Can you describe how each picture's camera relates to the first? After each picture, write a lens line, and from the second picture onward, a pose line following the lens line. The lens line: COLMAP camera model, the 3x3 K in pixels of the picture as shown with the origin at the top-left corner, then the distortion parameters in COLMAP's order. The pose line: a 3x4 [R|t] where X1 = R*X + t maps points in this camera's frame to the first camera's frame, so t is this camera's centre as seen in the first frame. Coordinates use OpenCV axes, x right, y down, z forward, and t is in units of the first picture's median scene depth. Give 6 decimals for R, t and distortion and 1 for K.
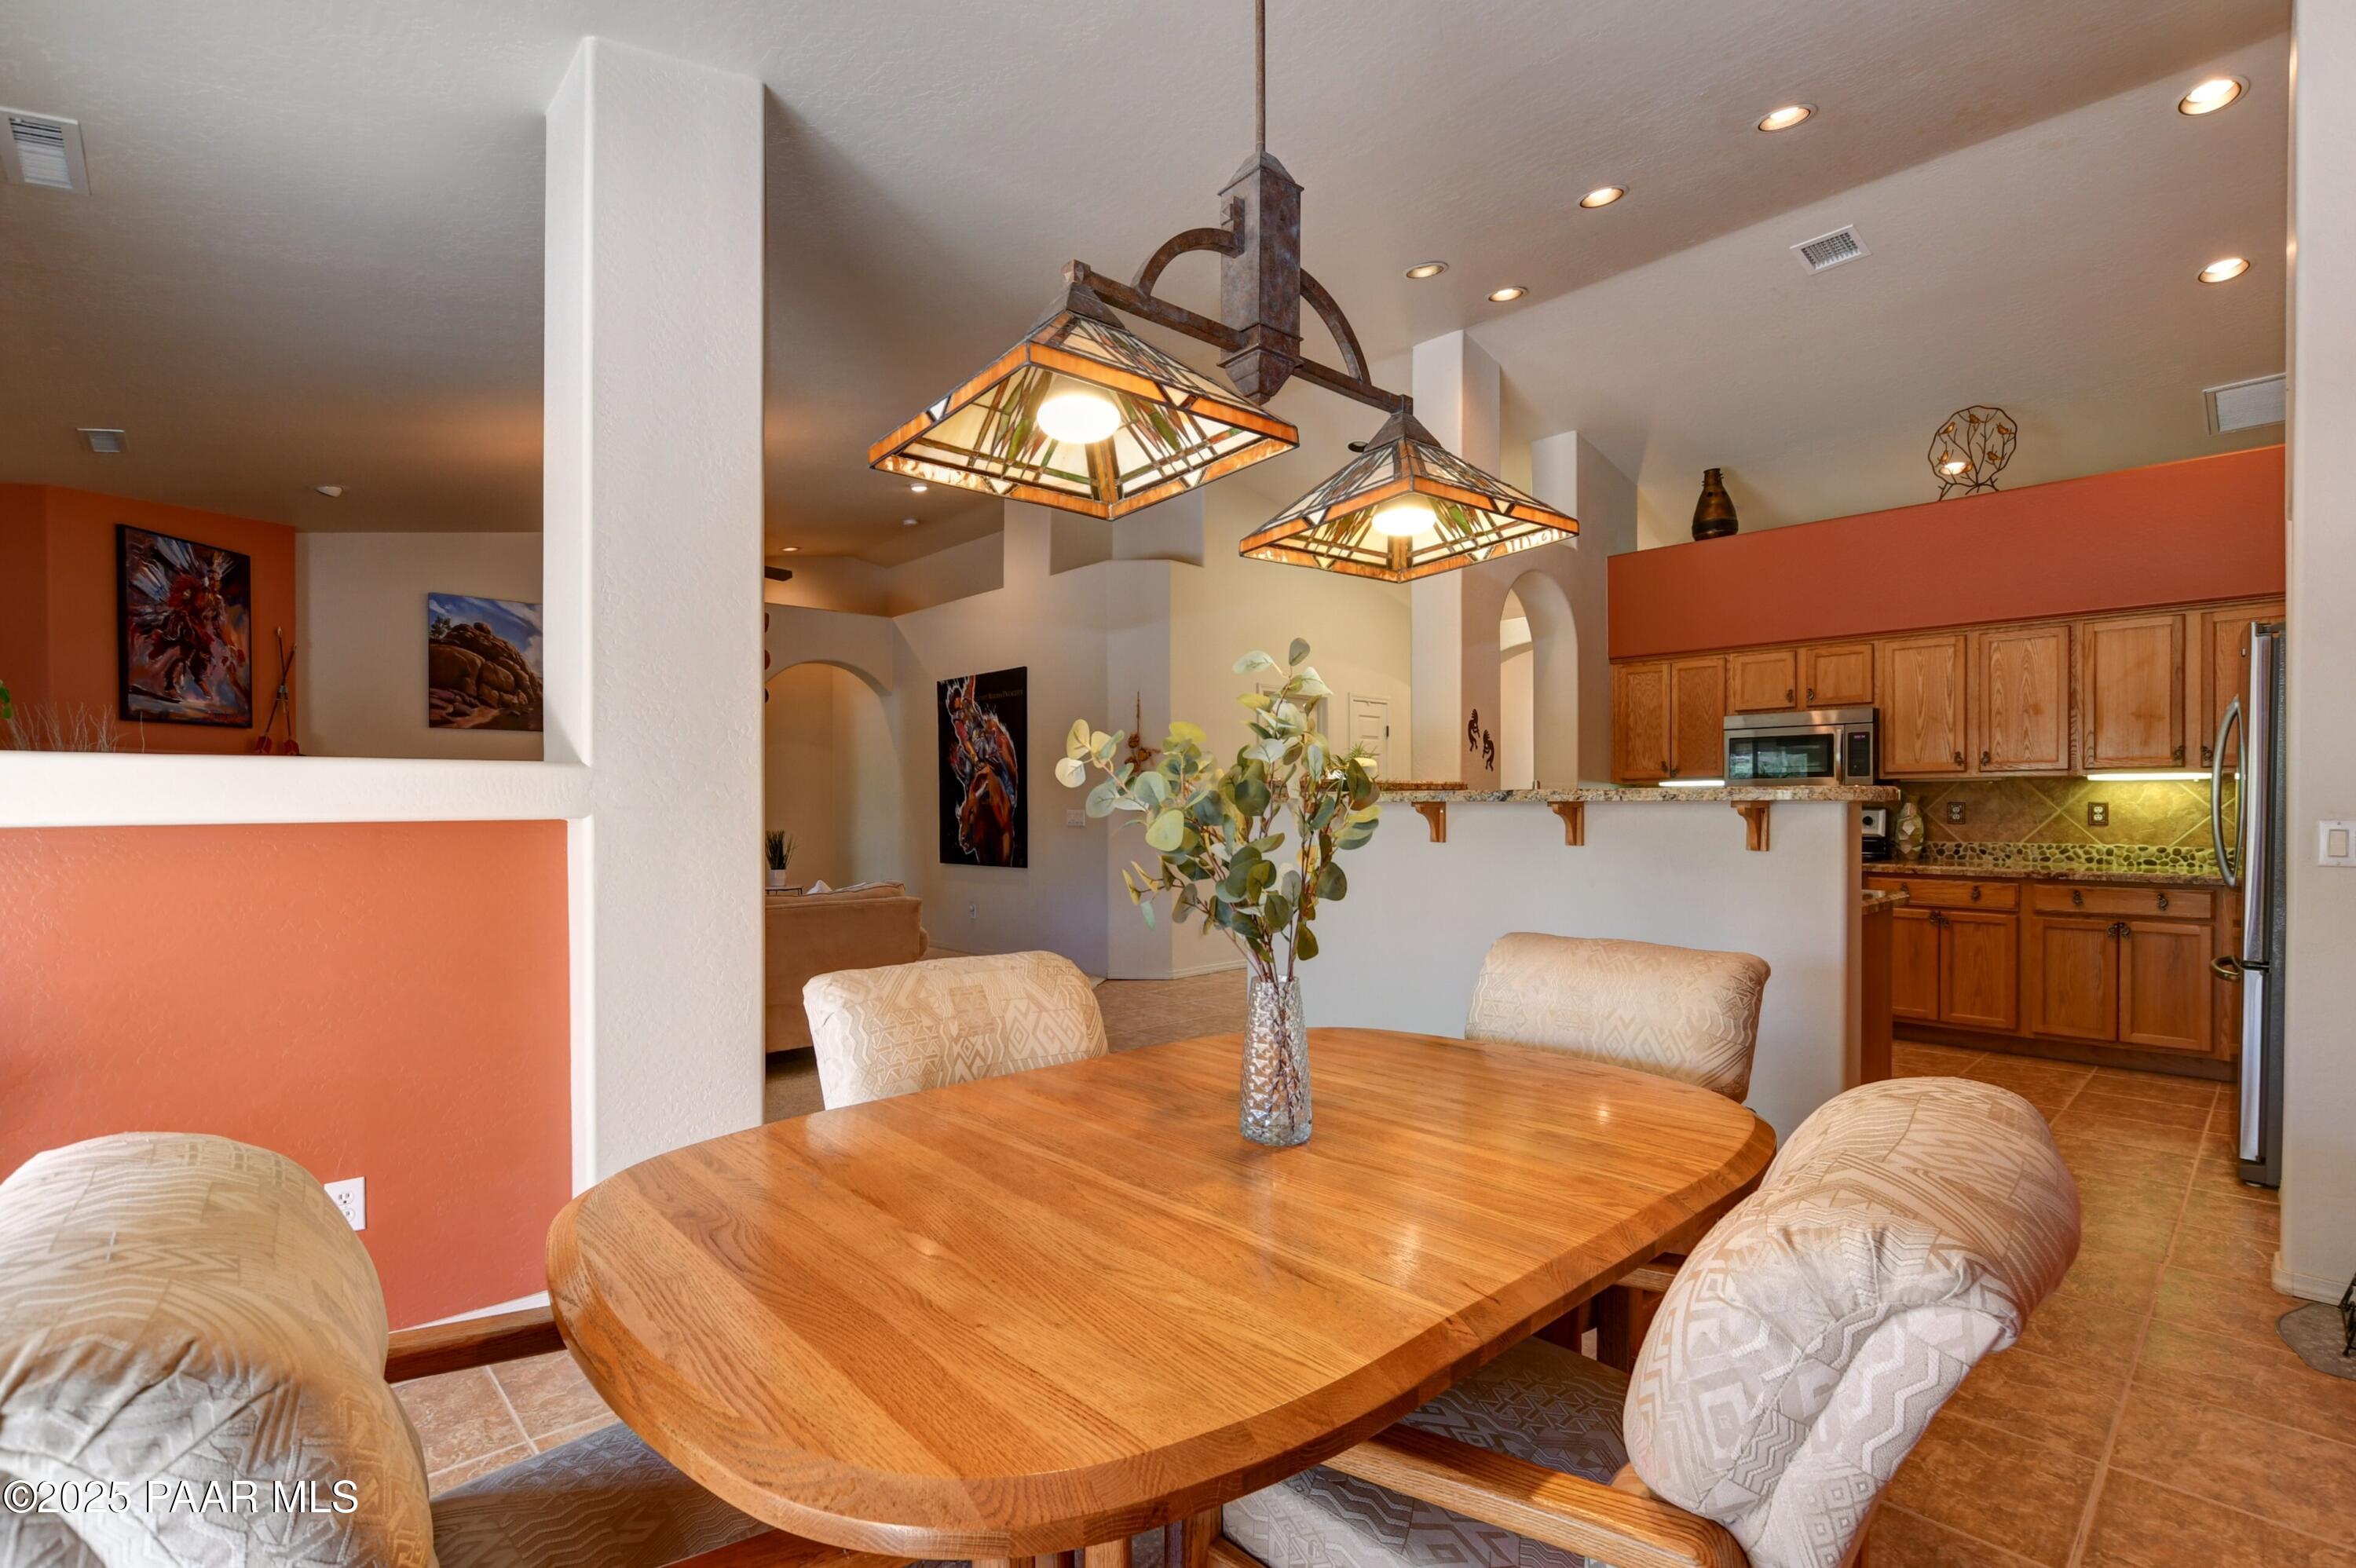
lens RADIAL K [[1084.9, 0, 1149.3], [0, 1084.9, 813.8], [0, 0, 1]] dist [-0.010039, 0.003980]
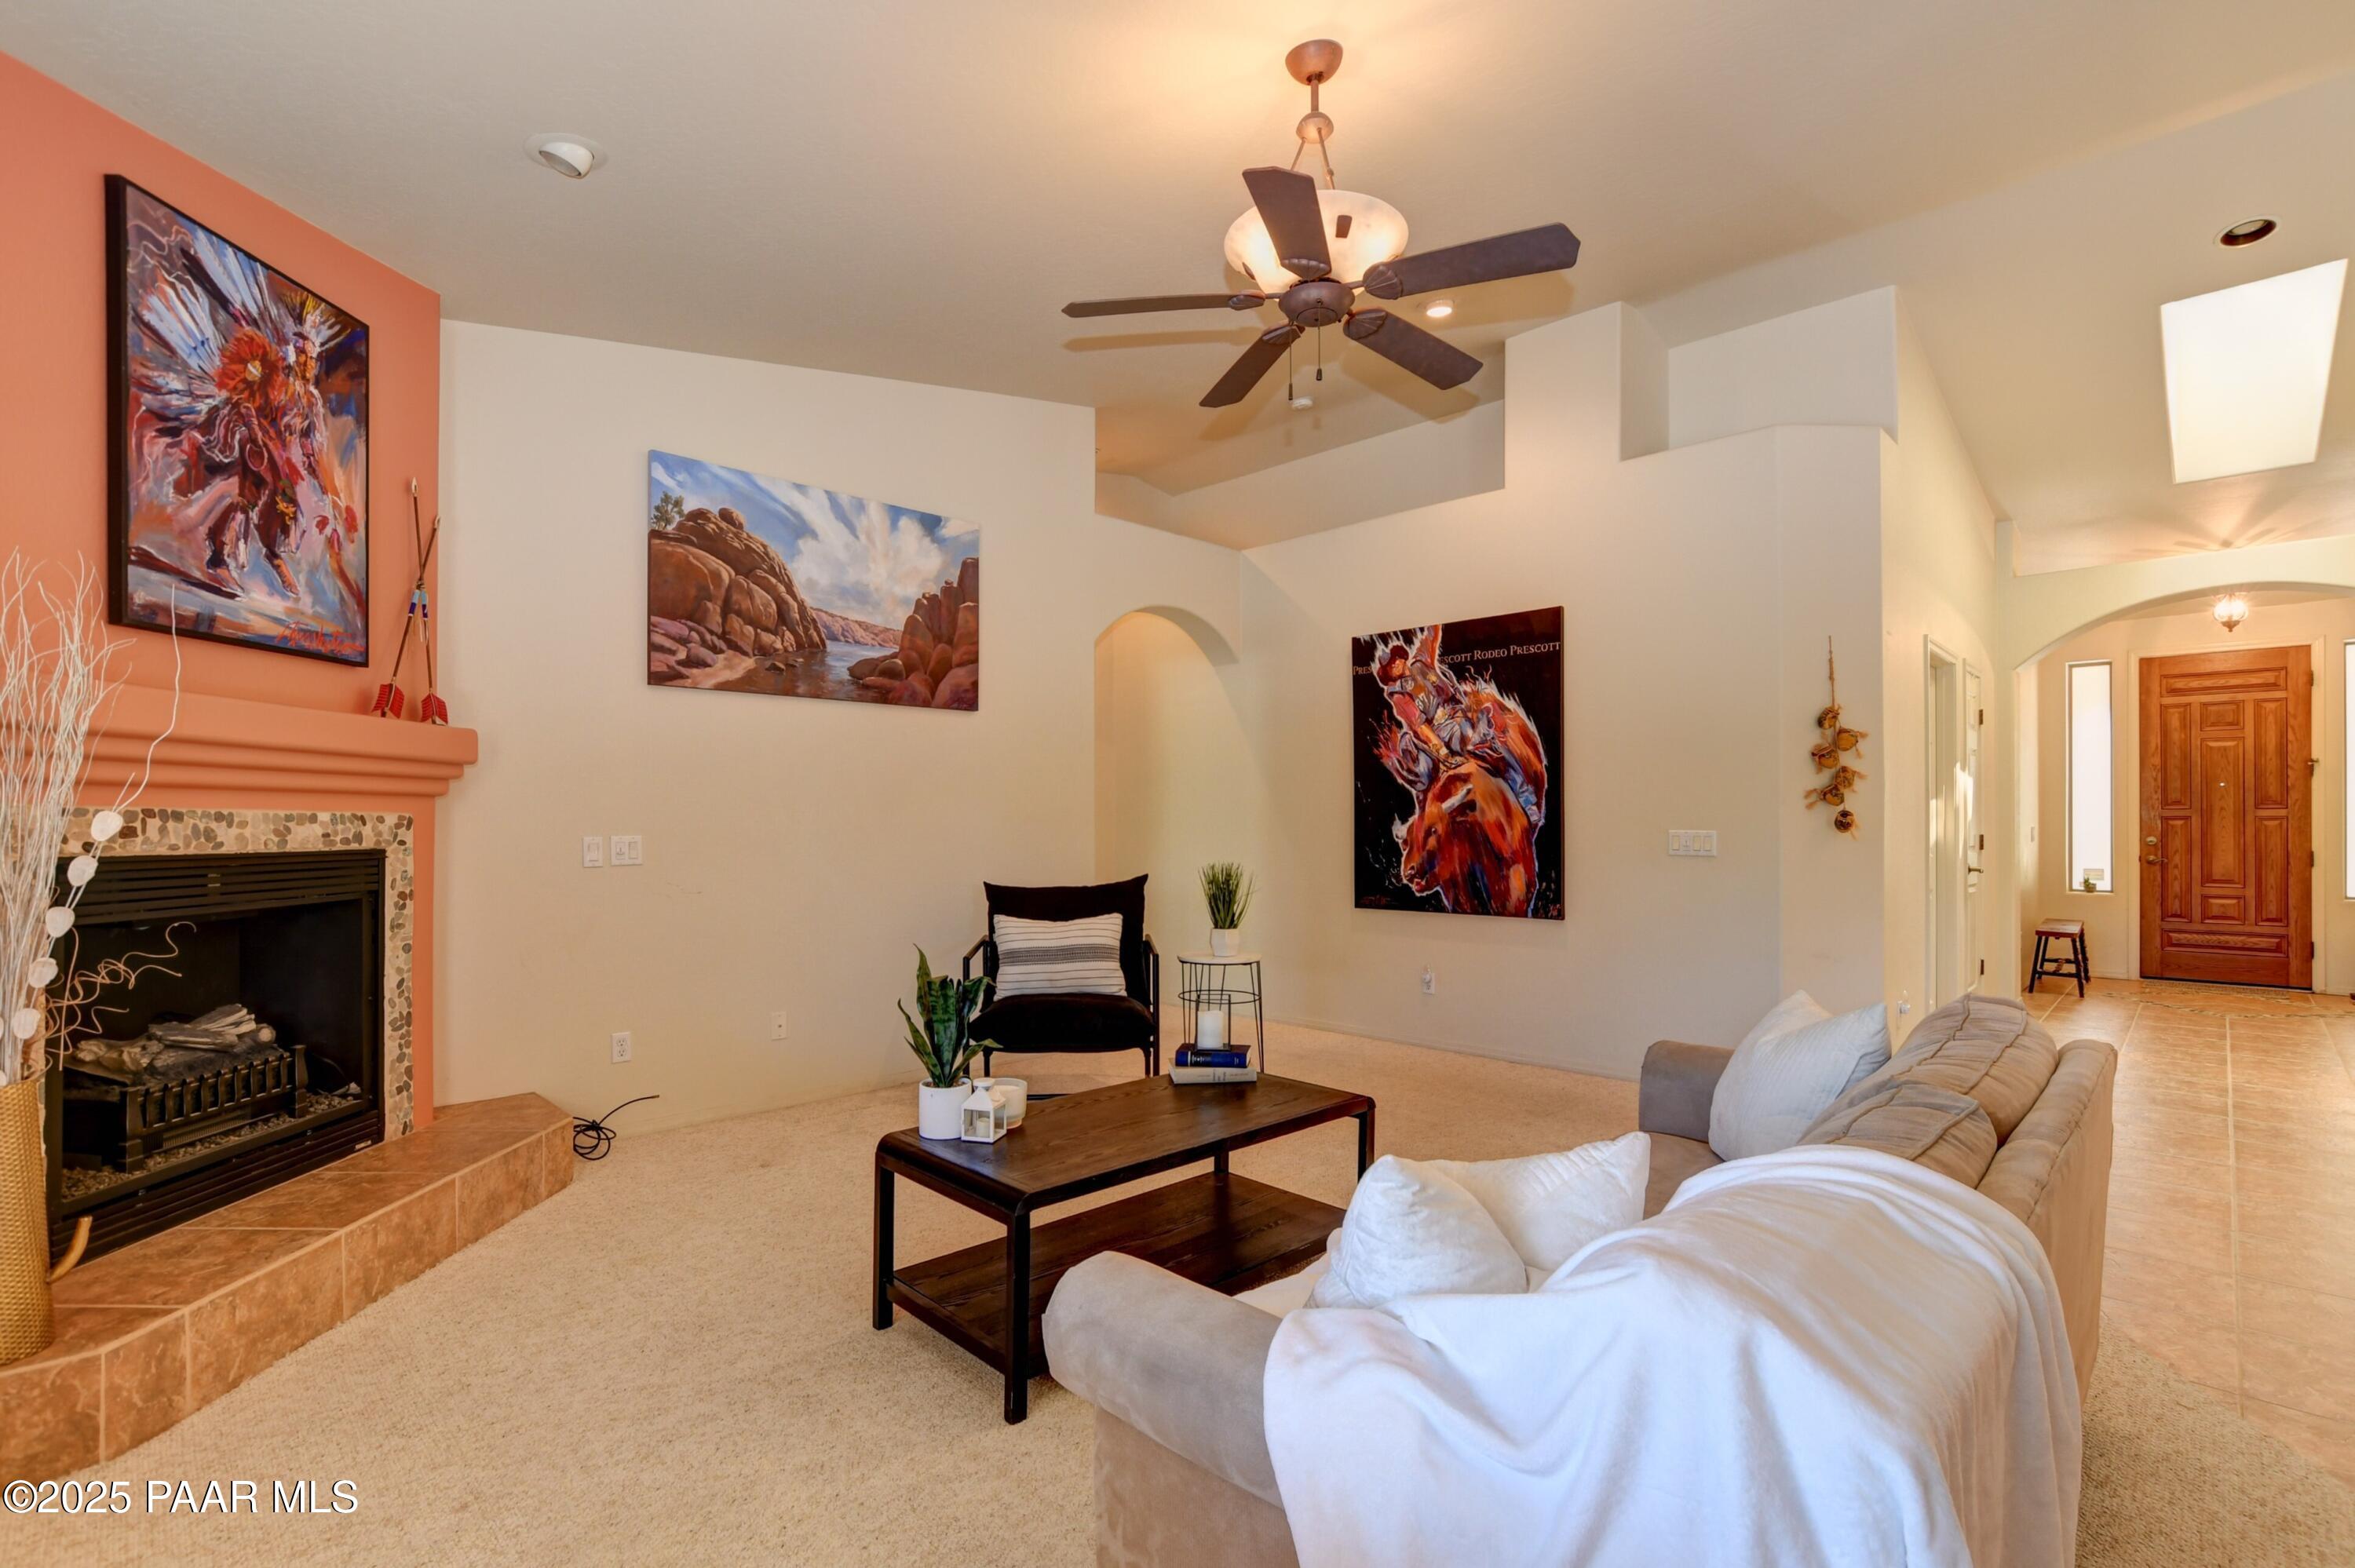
lens RADIAL K [[1084.4, 0, 1177.7], [0, 1084.4, 816.4], [0, 0, 1]] dist [-0.010039, 0.003980]
pose [[0.998547, 0.001004, 0.053885, -0.417133], [-0.000236, 0.999898, -0.014257, -0.002292], [-0.053894, 0.014223, 0.998445, 0.414670]]
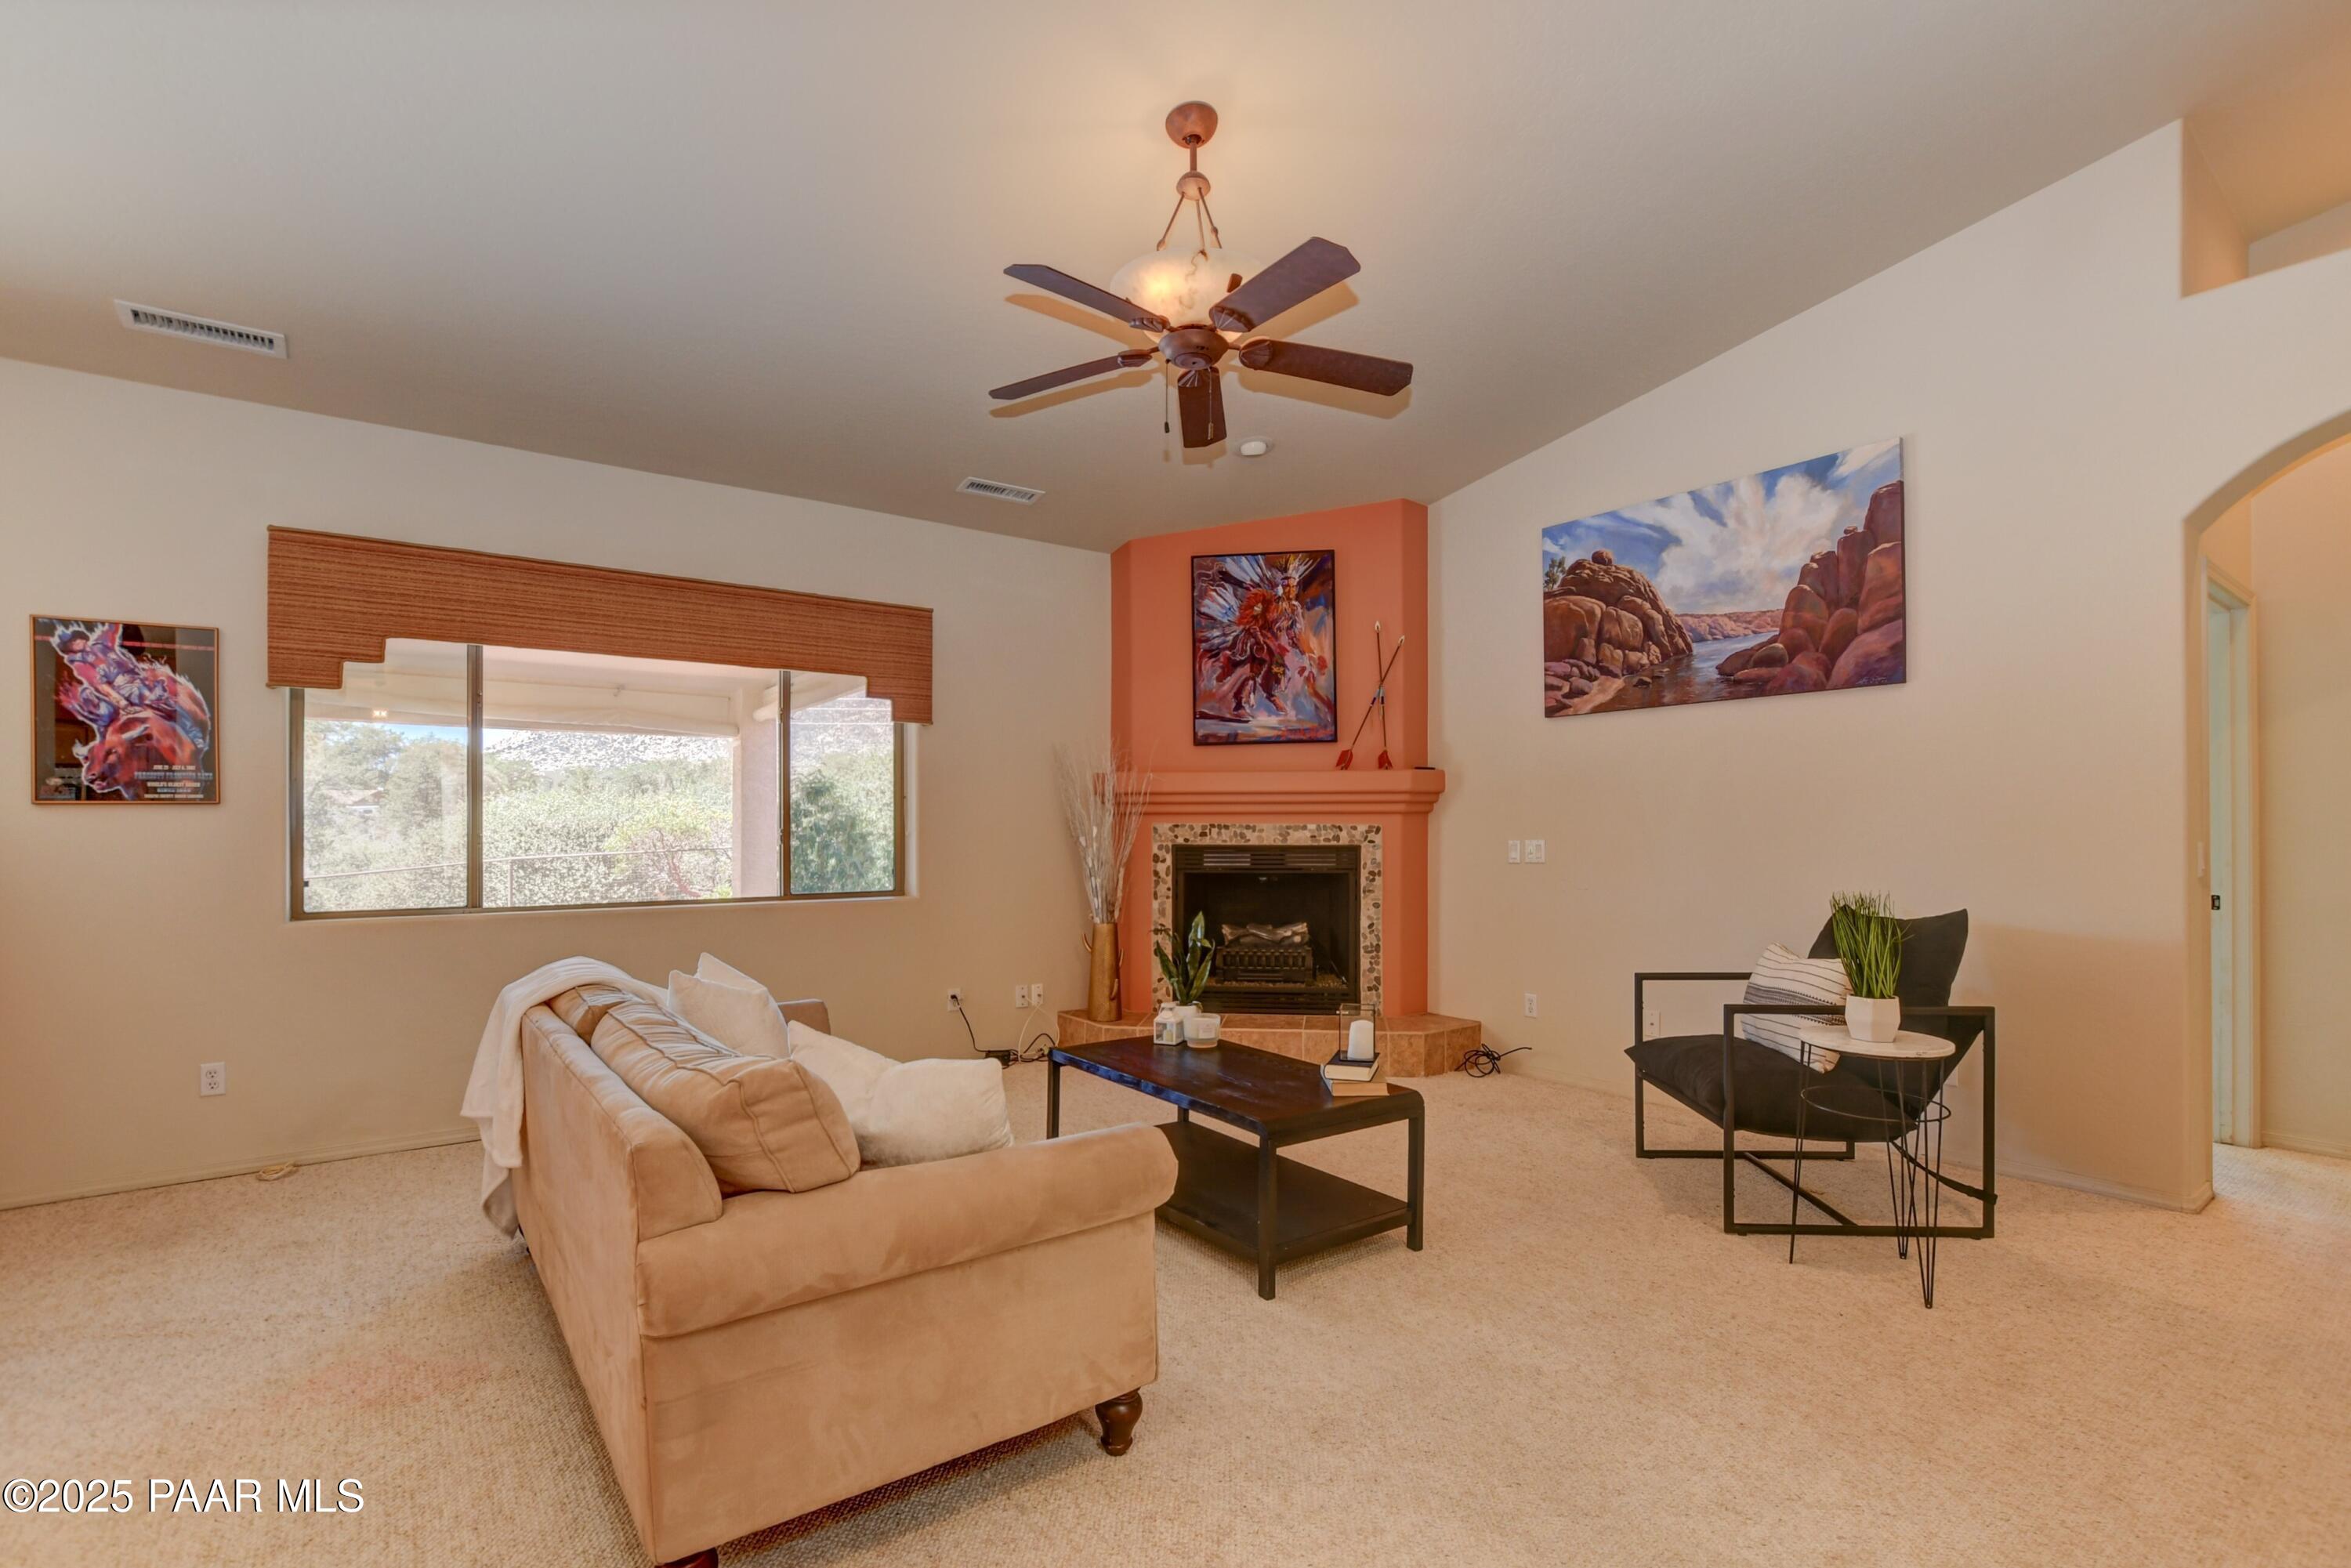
lens RADIAL K [[1082.7, 0, 1185.4], [0, 1082.7, 825.7], [0, 0, 1]] dist [-0.010039, 0.003980]
pose [[-0.083439, -0.004080, -0.996504, 0.058639], [-0.007183, 0.999968, -0.003493, -0.005385], [0.996487, 0.006866, -0.083466, 0.823227]]
